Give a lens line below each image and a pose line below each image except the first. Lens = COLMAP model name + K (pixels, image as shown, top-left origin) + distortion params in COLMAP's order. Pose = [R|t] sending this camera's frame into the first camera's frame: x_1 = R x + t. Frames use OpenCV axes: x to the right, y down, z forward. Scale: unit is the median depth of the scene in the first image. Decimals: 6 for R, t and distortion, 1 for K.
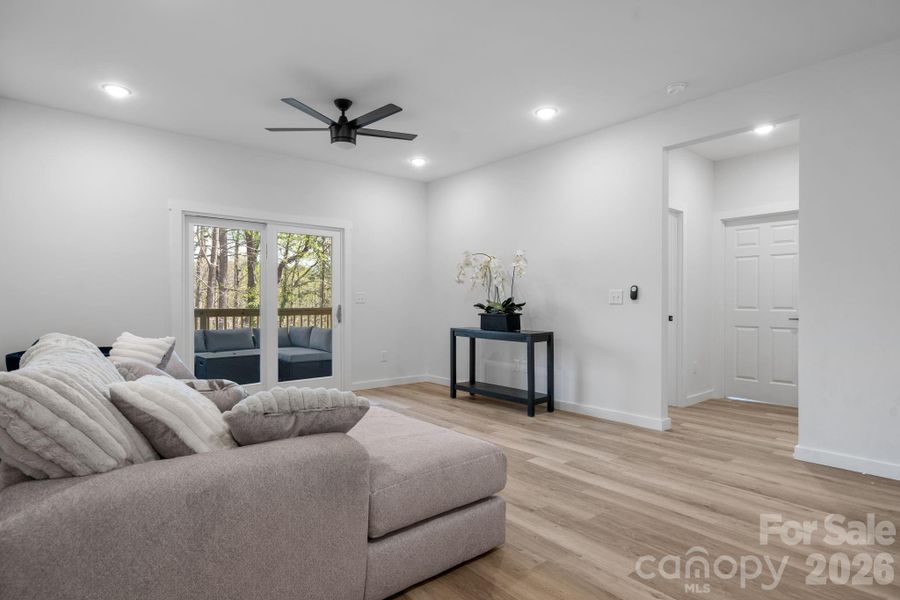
lens RADIAL K [[480.9, 0, 449.4], [0, 480.9, 302.4], [0, 0, 1]] dist [-0.002210, 0.000483]
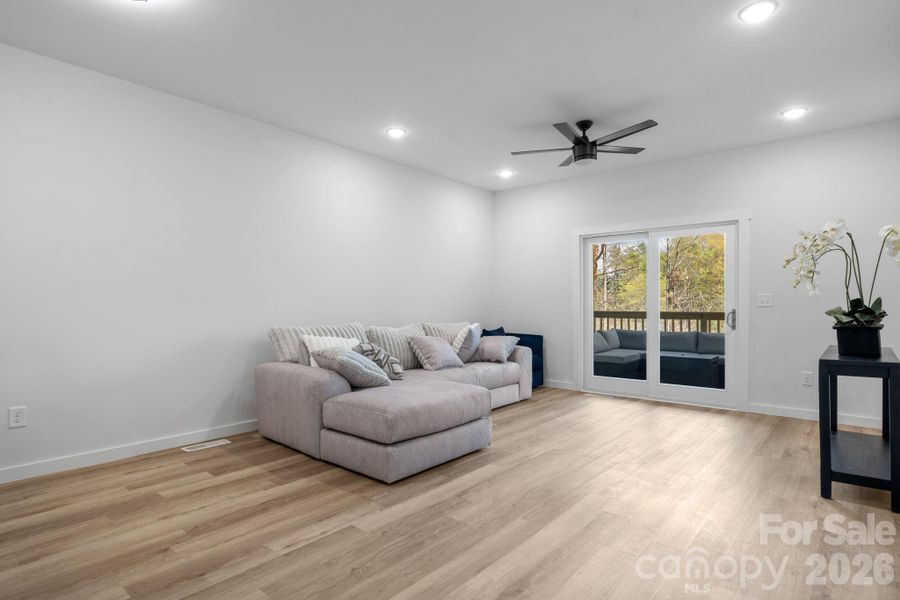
lens RADIAL K [[480.9, 0, 440.9], [0, 480.9, 304.3], [0, 0, 1]] dist [-0.002210, 0.000483]
pose [[0.154716, -0.001012, -0.987959, 0.613016], [-0.000658, 0.999999, -0.001127, -0.002242], [0.987959, 0.000825, 0.154715, 0.385326]]
